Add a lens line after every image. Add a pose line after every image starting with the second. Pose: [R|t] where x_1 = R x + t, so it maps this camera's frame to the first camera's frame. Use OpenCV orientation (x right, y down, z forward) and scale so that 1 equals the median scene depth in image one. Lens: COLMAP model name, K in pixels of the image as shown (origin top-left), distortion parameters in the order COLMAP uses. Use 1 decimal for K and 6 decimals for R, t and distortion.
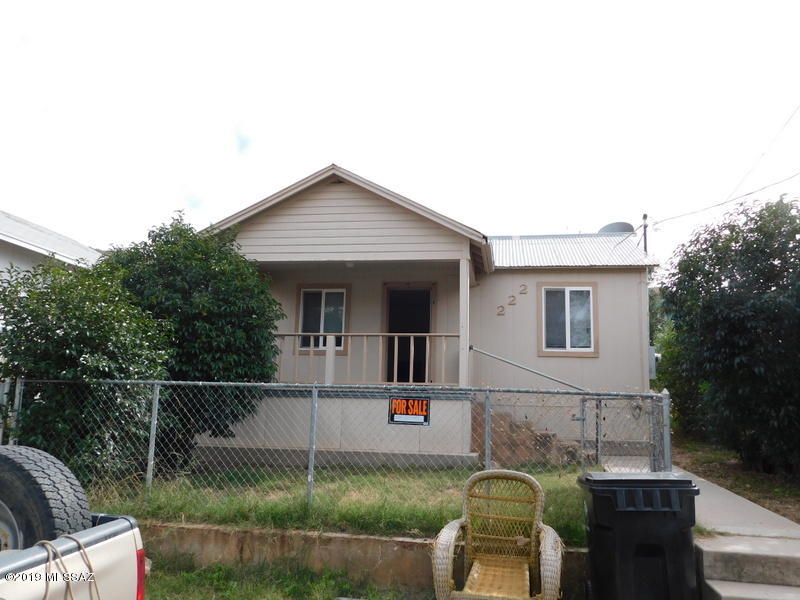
lens RADIAL K [[652.3, 0, 400.0], [0, 652.3, 300.0], [0, 0, 1]] dist [0.000943, 0.003349]
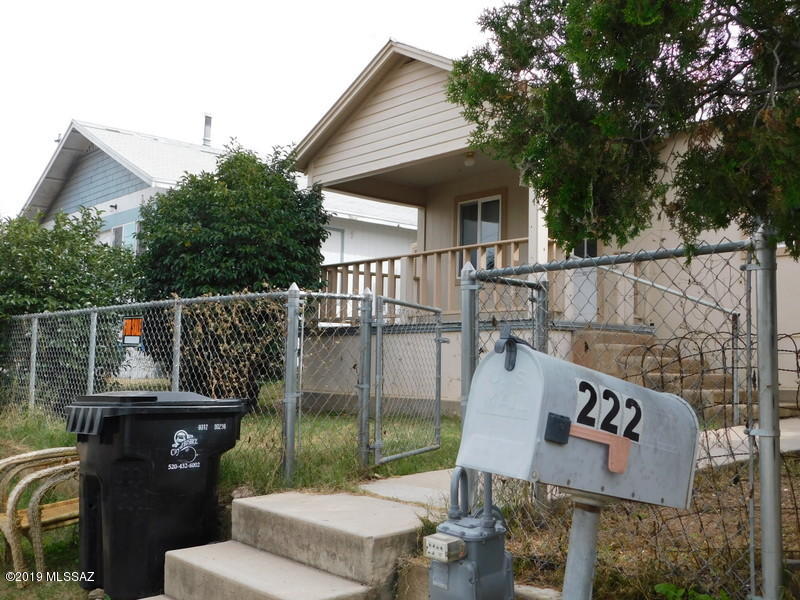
lens RADIAL K [[841.3, 0, 400.0], [0, 841.3, 300.0], [0, 0, 1]] dist [-0.003778, -0.000775]
pose [[0.787425, -0.061724, -0.613312, 0.524344], [0.110350, 0.993016, 0.041739, 0.064038], [0.606452, -0.100545, 0.788737, 0.177756]]
